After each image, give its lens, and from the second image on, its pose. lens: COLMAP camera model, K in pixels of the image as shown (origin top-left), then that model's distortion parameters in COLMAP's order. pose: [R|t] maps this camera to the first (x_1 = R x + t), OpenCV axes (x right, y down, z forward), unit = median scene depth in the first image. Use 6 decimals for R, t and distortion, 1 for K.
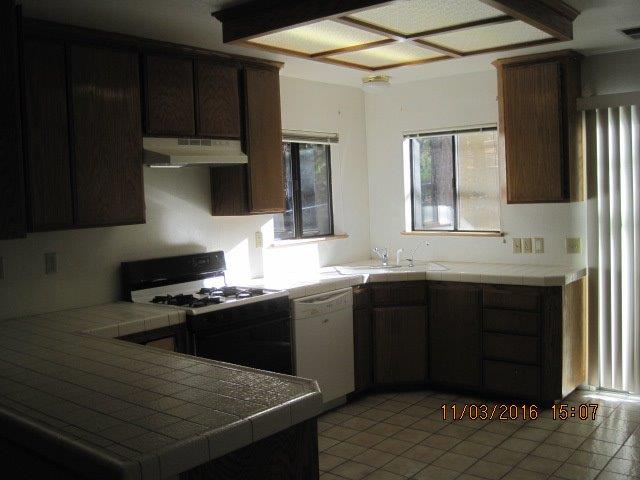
lens RADIAL K [[674.8, 0, 319.8], [0, 674.8, 226.5], [0, 0, 1]] dist [-0.048422, 0.007053]
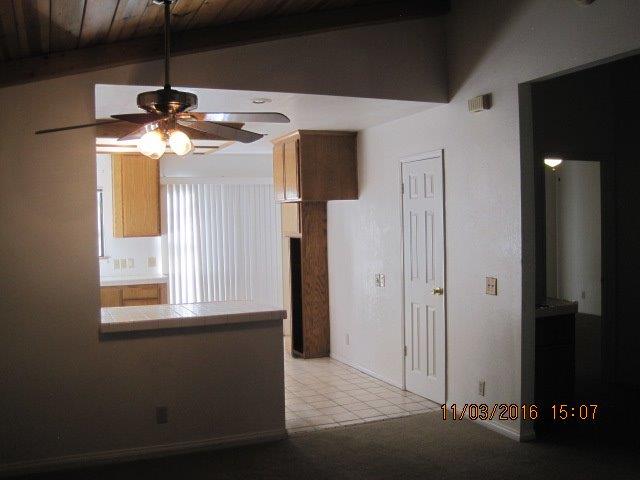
lens RADIAL K [[663.8, 0, 318.6], [0, 663.8, 242.7], [0, 0, 1]] dist [-0.167372, 0.121124]
pose [[0.457993, -0.003376, 0.888949, -0.895066], [0.054054, 0.998248, -0.024058, 0.041771], [-0.887311, 0.059070, 0.457374, -0.146587]]
